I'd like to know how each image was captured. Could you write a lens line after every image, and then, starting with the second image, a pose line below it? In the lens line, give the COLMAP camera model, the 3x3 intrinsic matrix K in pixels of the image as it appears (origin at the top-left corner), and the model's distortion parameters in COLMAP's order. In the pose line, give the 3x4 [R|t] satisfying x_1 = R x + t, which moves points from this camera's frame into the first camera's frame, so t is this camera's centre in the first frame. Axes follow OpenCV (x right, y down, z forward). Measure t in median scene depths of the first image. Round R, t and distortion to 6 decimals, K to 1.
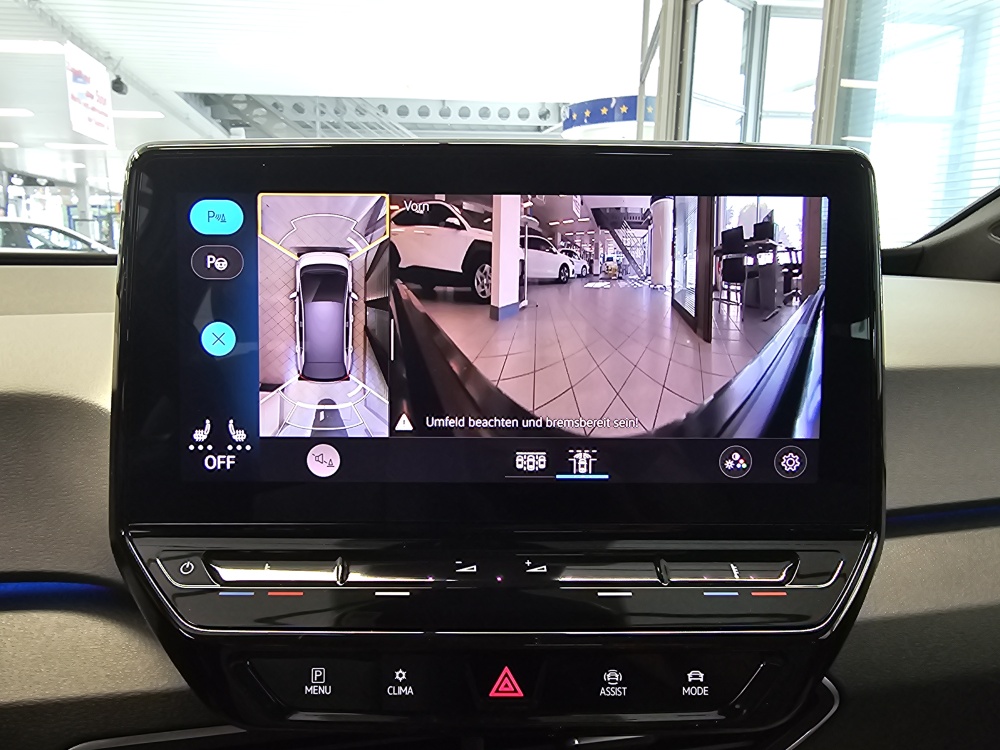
lens RADIAL K [[663.3, 0, 450.7], [0, 663.3, 375.3], [0, 0, 1]] dist [0.010763, -0.006292]
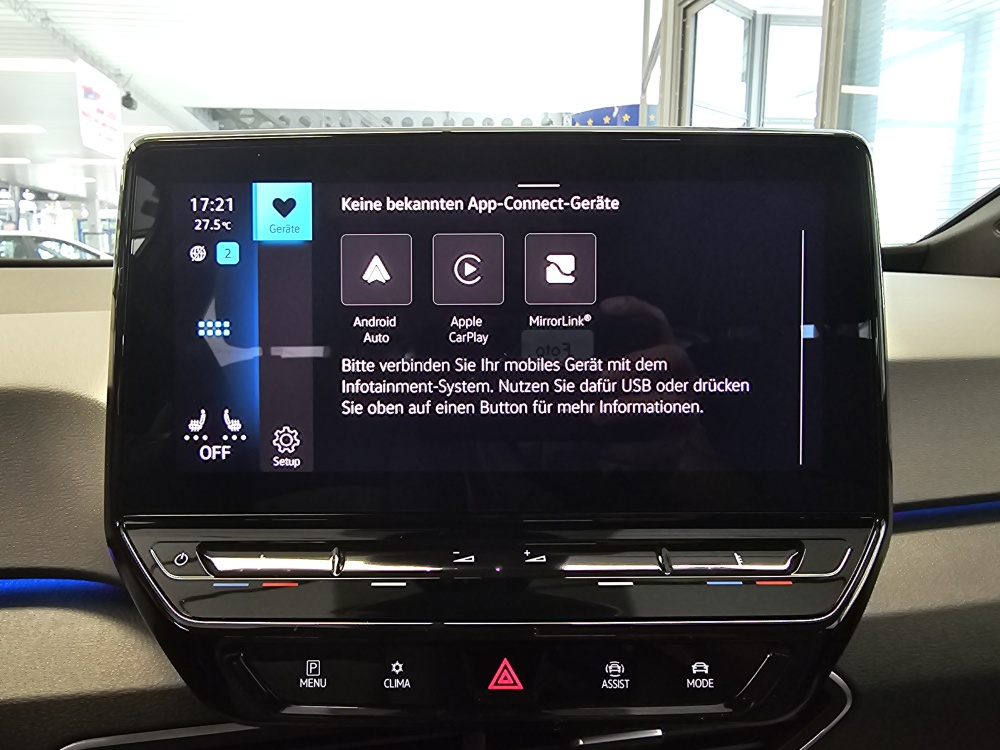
lens RADIAL K [[663.3, 0, 448.8], [0, 663.3, 364.8], [0, 0, 1]] dist [0.010763, -0.006292]
pose [[0.999885, -0.008356, -0.012624, 0.013849], [0.007973, 0.999515, -0.030094, 0.029383], [0.012869, 0.029990, 0.999467, 0.007414]]
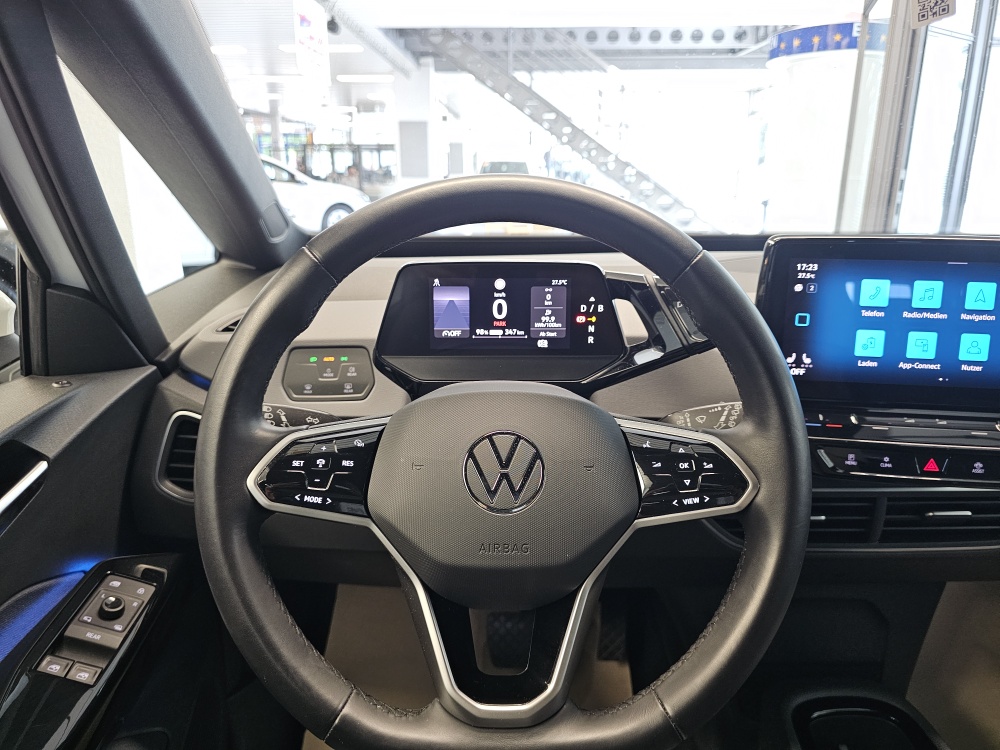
lens RADIAL K [[690.1, 0, 499.9], [0, 690.1, 362.4], [0, 0, 1]] dist [0.023067, -0.022256]
pose [[0.989965, 0.037752, -0.136176, -0.962324], [-0.025882, 0.995792, 0.087910, -0.082538], [0.138922, -0.083503, 0.986777, -1.428230]]
